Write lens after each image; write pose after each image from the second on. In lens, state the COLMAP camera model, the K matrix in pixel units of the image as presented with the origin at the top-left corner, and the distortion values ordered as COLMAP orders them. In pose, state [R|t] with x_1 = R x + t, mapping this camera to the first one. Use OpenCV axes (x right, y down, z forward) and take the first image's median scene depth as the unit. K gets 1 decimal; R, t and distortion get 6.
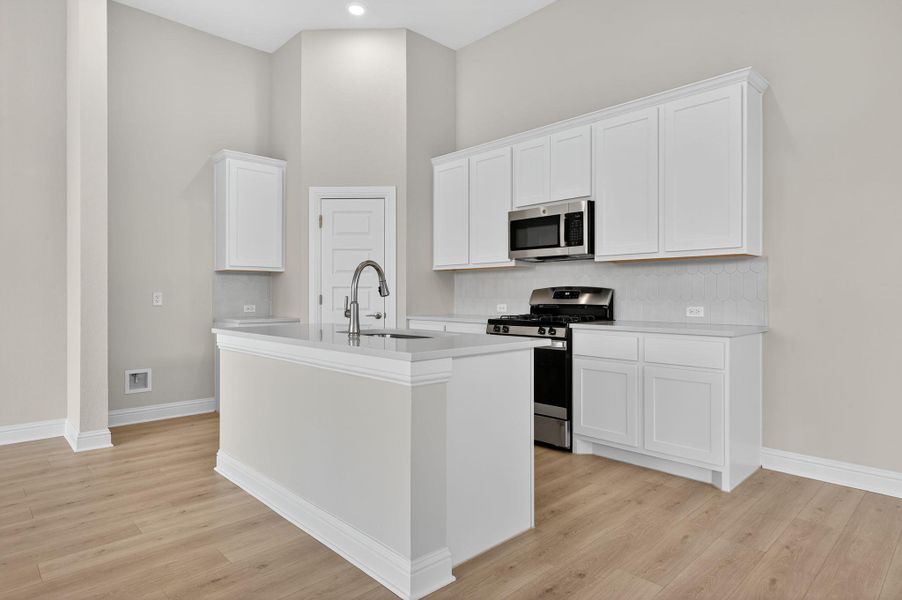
lens RADIAL K [[518.7, 0, 452.4], [0, 518.7, 295.3], [0, 0, 1]] dist [0.000304, 0.000087]
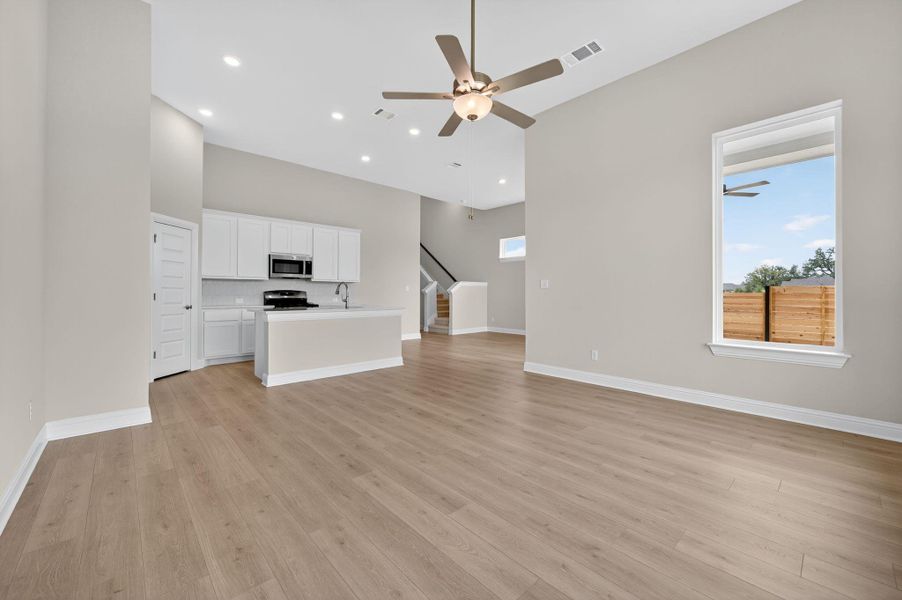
lens RADIAL K [[357.9, 0, 453.1], [0, 357.9, 297.8], [0, 0, 1]] dist [-0.000746, 0.000034]
pose [[0.012344, -0.004046, 0.999916, -1.444762], [-0.000129, 0.999992, 0.004048, 0.009288], [-0.999924, -0.000179, 0.012343, 0.269286]]
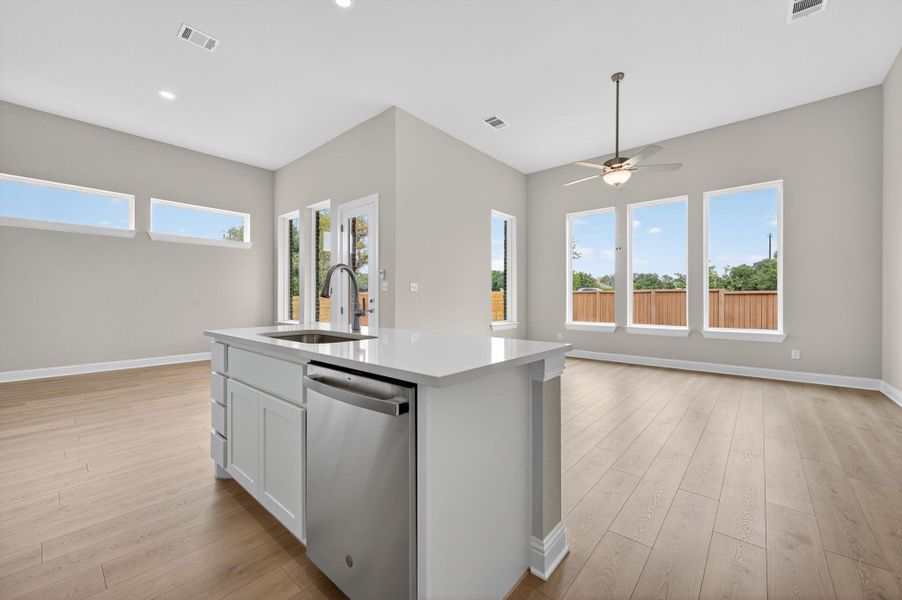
lens RADIAL K [[359.8, 0, 449.8], [0, 359.8, 298.0], [0, 0, 1]] dist [0.000089, 0.000115]
pose [[-0.995801, 0.003917, -0.091455, -0.211927], [0.003789, 0.999992, 0.001573, 0.001915], [0.091461, 0.001220, -0.995808, 1.224528]]
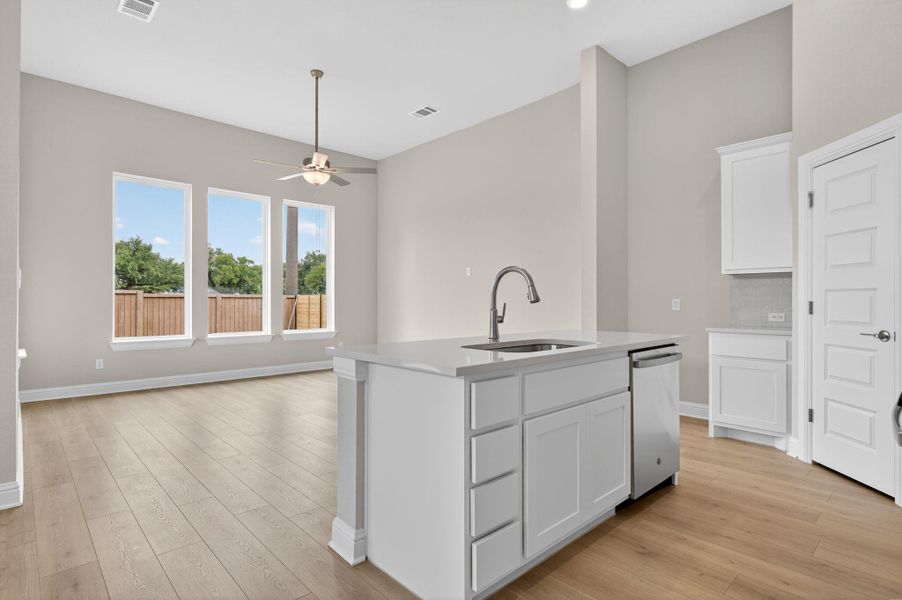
lens RADIAL K [[458.3, 0, 451.0], [0, 458.3, 300.0], [0, 0, 1]] dist [-0.002291, -0.001054]
pose [[-0.003120, 0.002234, -0.999993, 0.479293], [-0.000911, 0.999997, 0.002237, -0.004644], [0.999995, 0.000918, -0.003118, 0.615744]]
